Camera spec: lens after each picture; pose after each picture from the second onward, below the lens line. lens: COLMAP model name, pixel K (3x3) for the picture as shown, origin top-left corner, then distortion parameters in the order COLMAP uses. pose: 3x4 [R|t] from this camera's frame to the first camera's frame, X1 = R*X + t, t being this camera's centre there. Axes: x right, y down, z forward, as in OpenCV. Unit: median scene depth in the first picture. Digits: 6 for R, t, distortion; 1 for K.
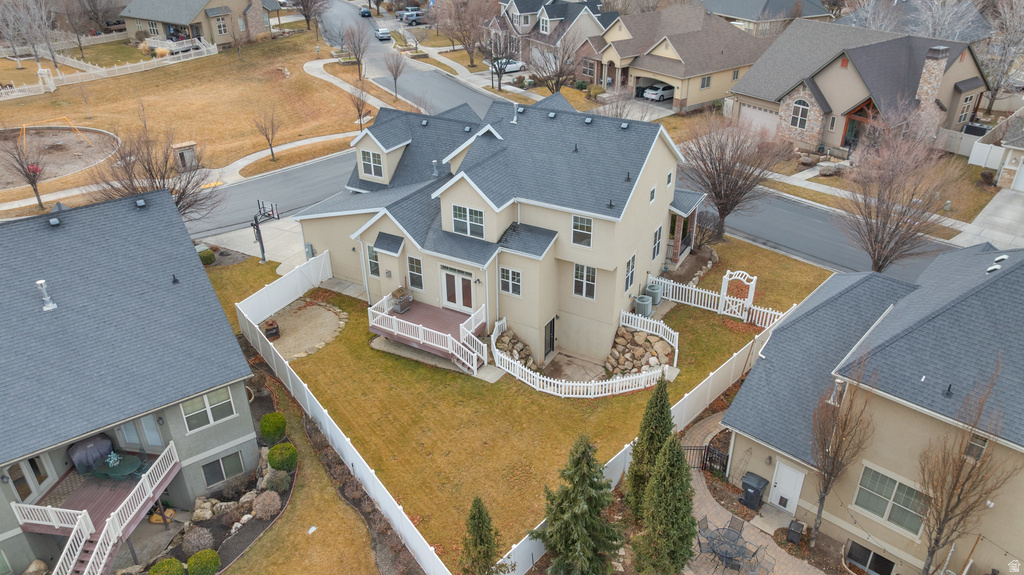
lens RADIAL K [[722.9, 0, 513.7], [0, 722.9, 285.3], [0, 0, 1]] dist [-0.046592, 0.054980]
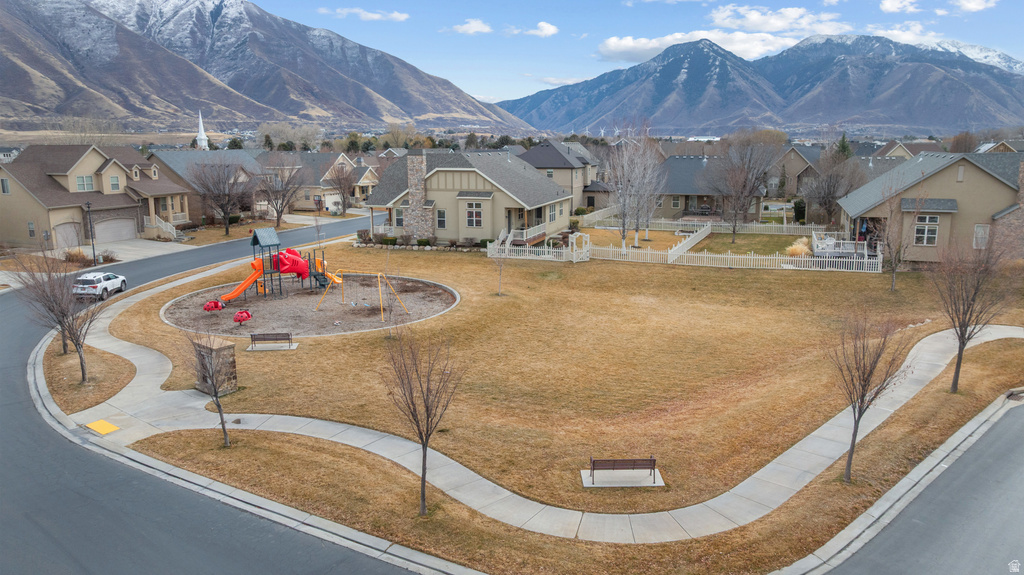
lens RADIAL K [[722.9, 0, 513.7], [0, 722.9, 285.3], [0, 0, 1]] dist [-0.046592, 0.054980]
pose [[0.229269, 0.191372, -0.954365, 0.118707], [-0.468107, 0.881332, 0.064273, -0.591344], [0.853412, 0.432009, 0.291644, 1.639119]]
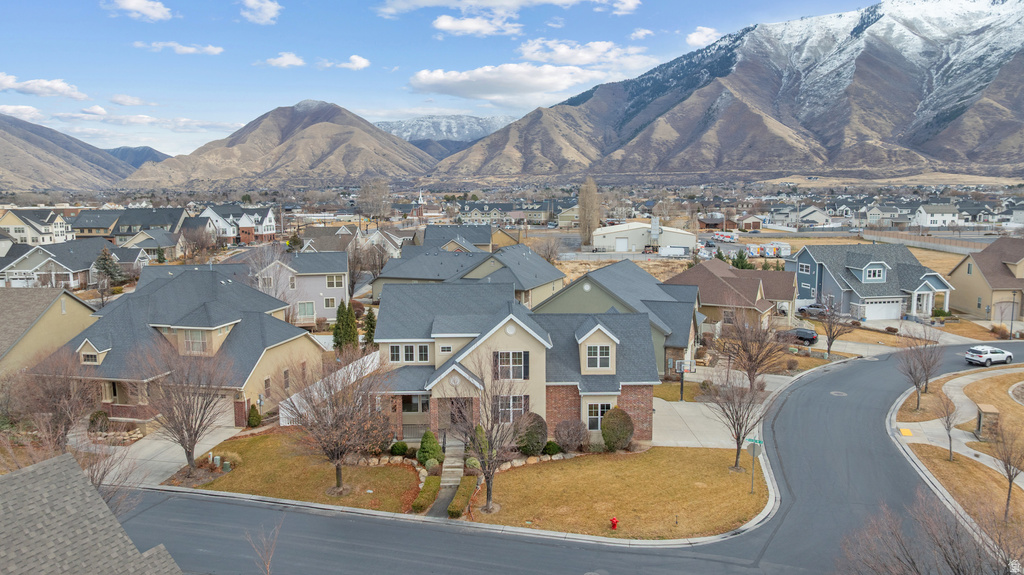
lens RADIAL K [[722.9, 0, 513.7], [0, 722.9, 285.3], [0, 0, 1]] dist [-0.046592, 0.054980]
pose [[-0.862380, 0.074810, -0.500704, 0.673323], [-0.234920, 0.816963, 0.526673, -1.000736], [0.448457, 0.571817, -0.686958, 2.004545]]
